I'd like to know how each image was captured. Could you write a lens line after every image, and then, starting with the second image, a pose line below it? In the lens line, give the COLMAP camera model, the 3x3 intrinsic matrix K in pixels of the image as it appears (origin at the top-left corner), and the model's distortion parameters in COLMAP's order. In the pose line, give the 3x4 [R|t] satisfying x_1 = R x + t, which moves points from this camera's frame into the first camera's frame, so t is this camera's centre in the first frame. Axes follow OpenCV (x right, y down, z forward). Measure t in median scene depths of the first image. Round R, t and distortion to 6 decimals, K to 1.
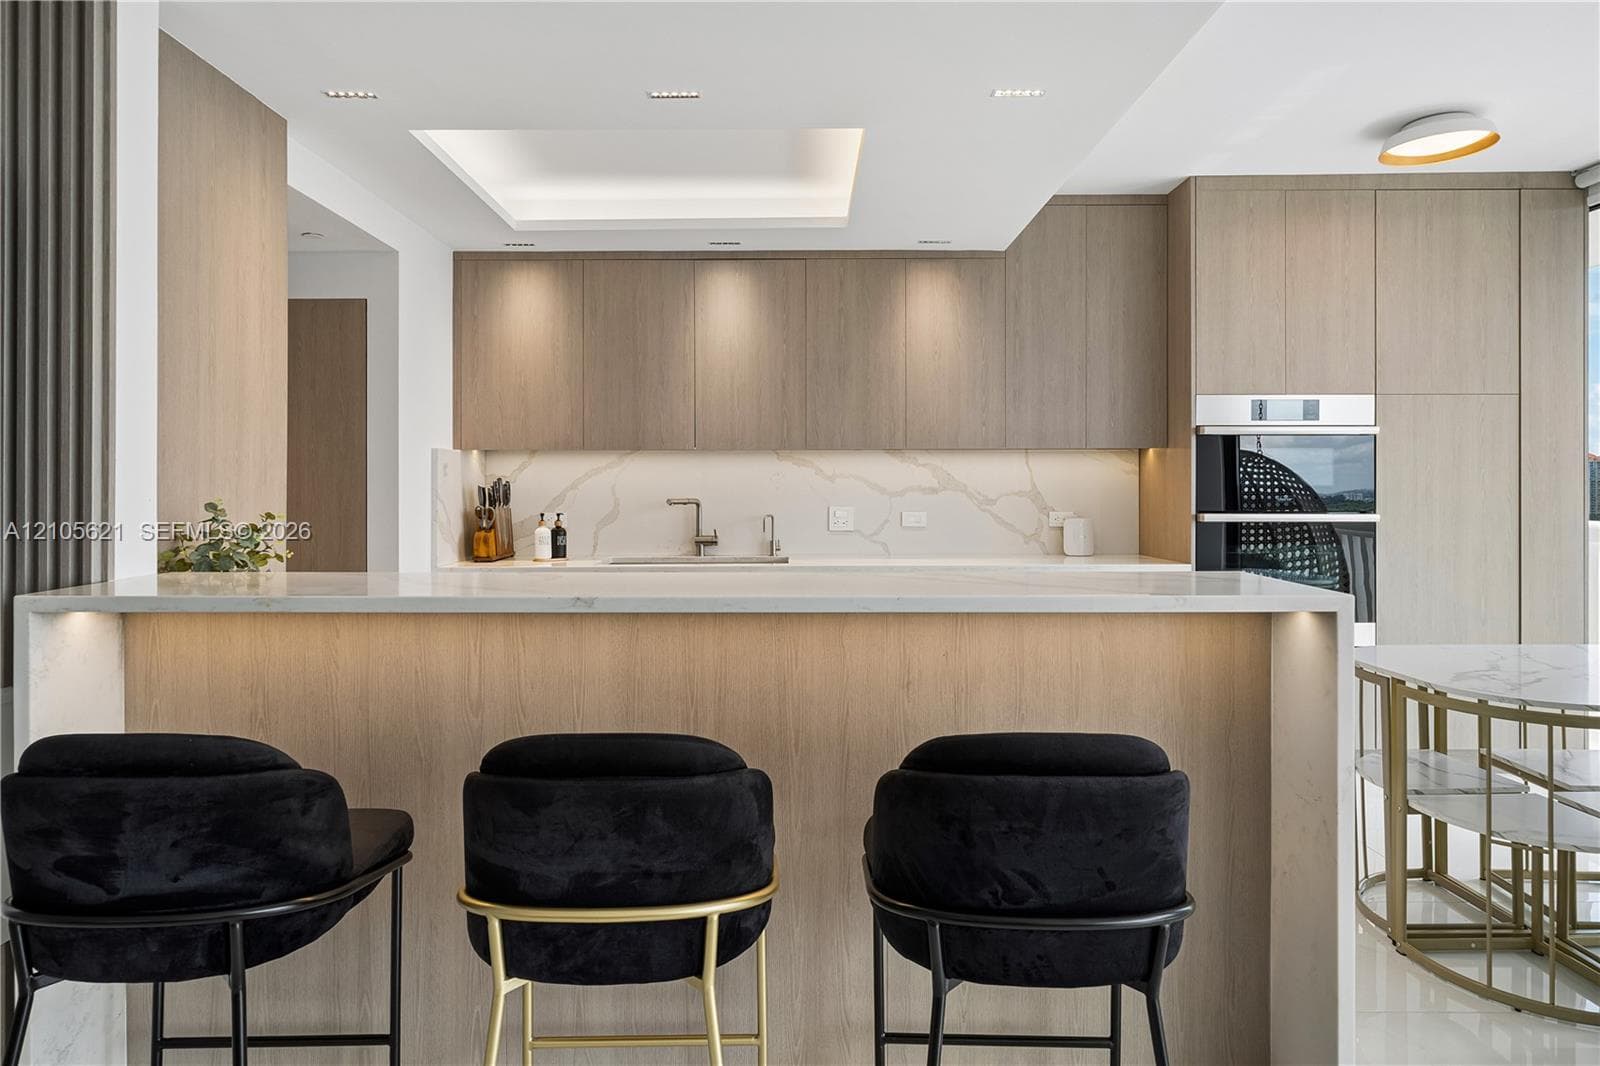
lens RADIAL K [[850.2, 0, 802.2], [0, 850.2, 489.1], [0, 0, 1]] dist [0.003608, 0.000356]
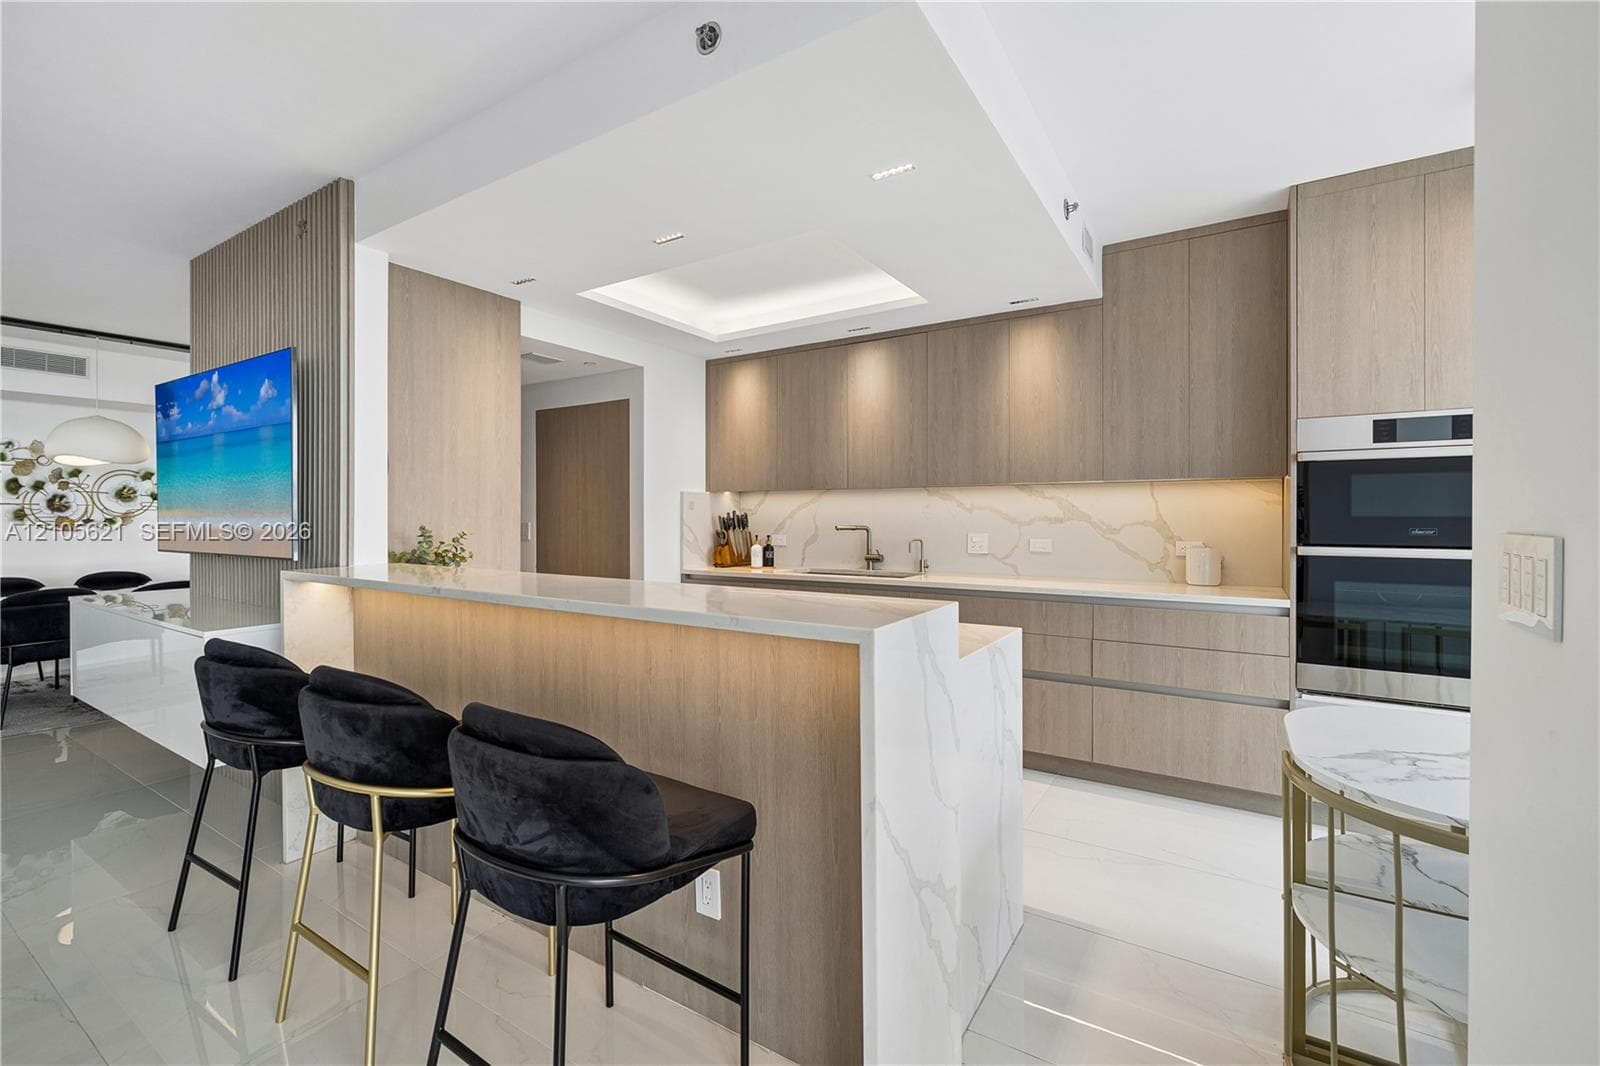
lens RADIAL K [[648.8, 0, 846.4], [0, 648.8, 524.9], [0, 0, 1]] dist [-0.002150, -0.000307]
pose [[0.863989, 0.007587, -0.503453, 0.377169], [-0.001798, 0.999927, 0.011982, -0.002182], [0.503507, -0.009448, 0.863939, 0.127985]]
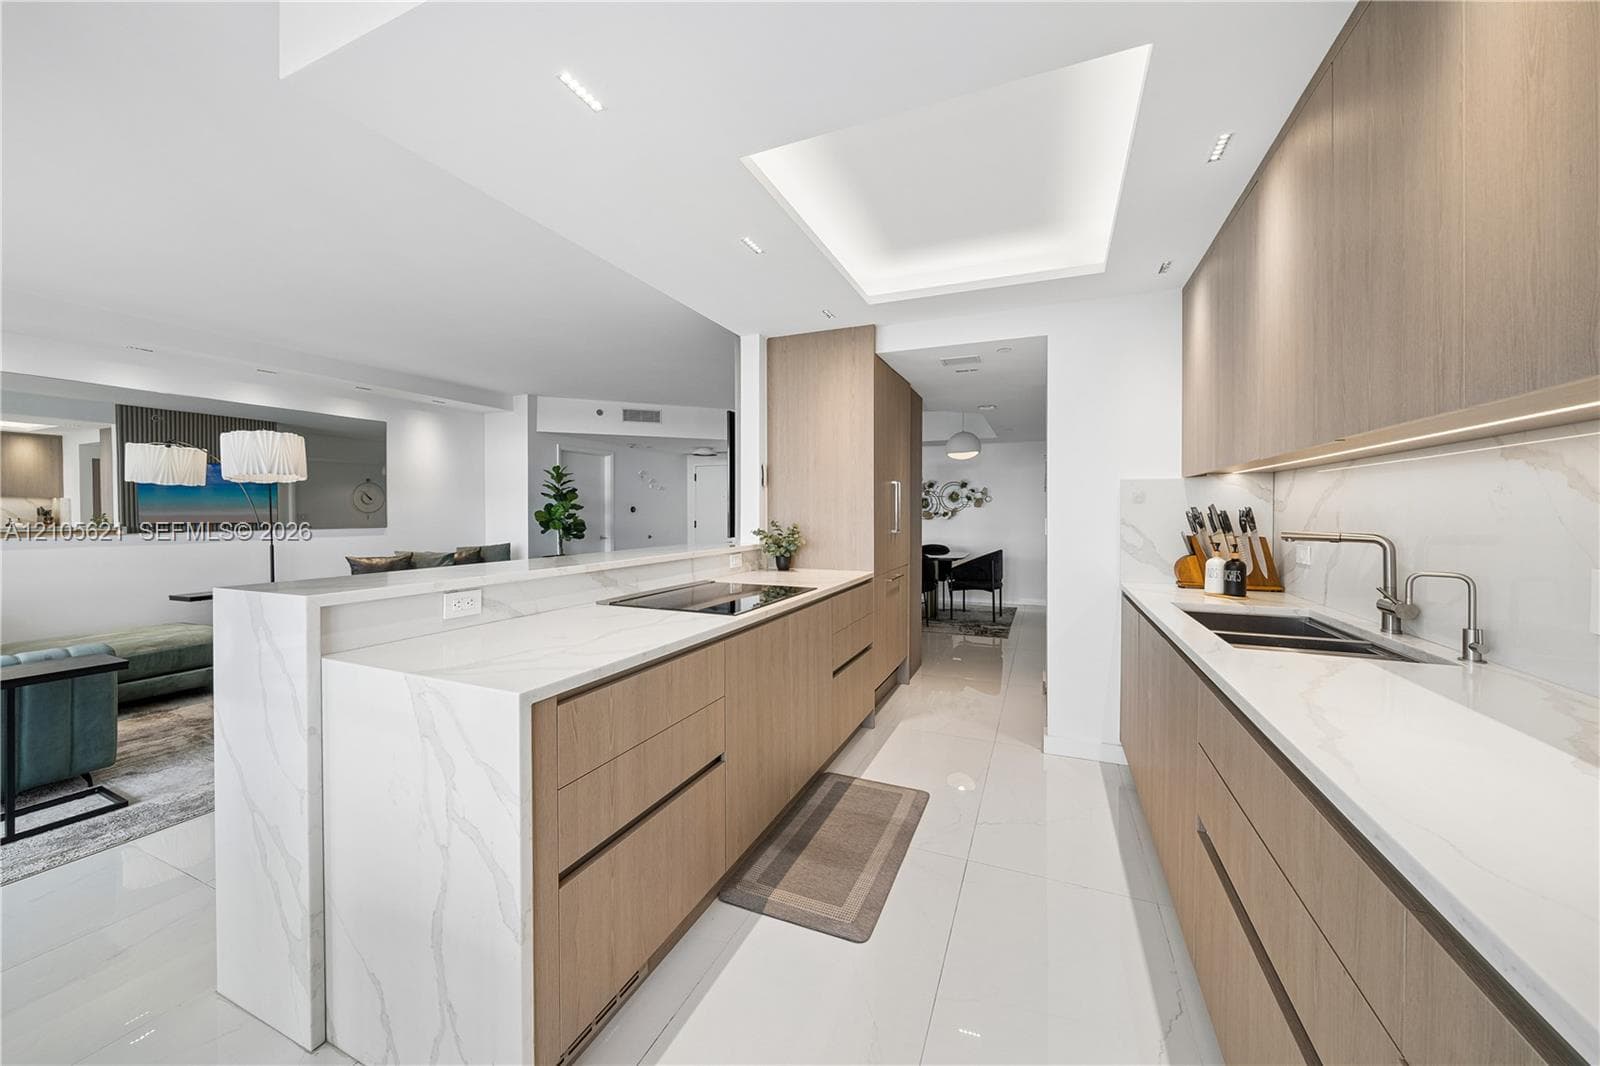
lens RADIAL K [[619.7, 0, 795.1], [0, 619.7, 515.0], [0, 0, 1]] dist [-0.001775, -0.000262]
pose [[-0.383371, 0.008728, -0.923553, 0.471071], [0.000325, 0.999957, 0.009315, -0.007796], [0.923594, 0.003271, -0.383358, 0.838928]]
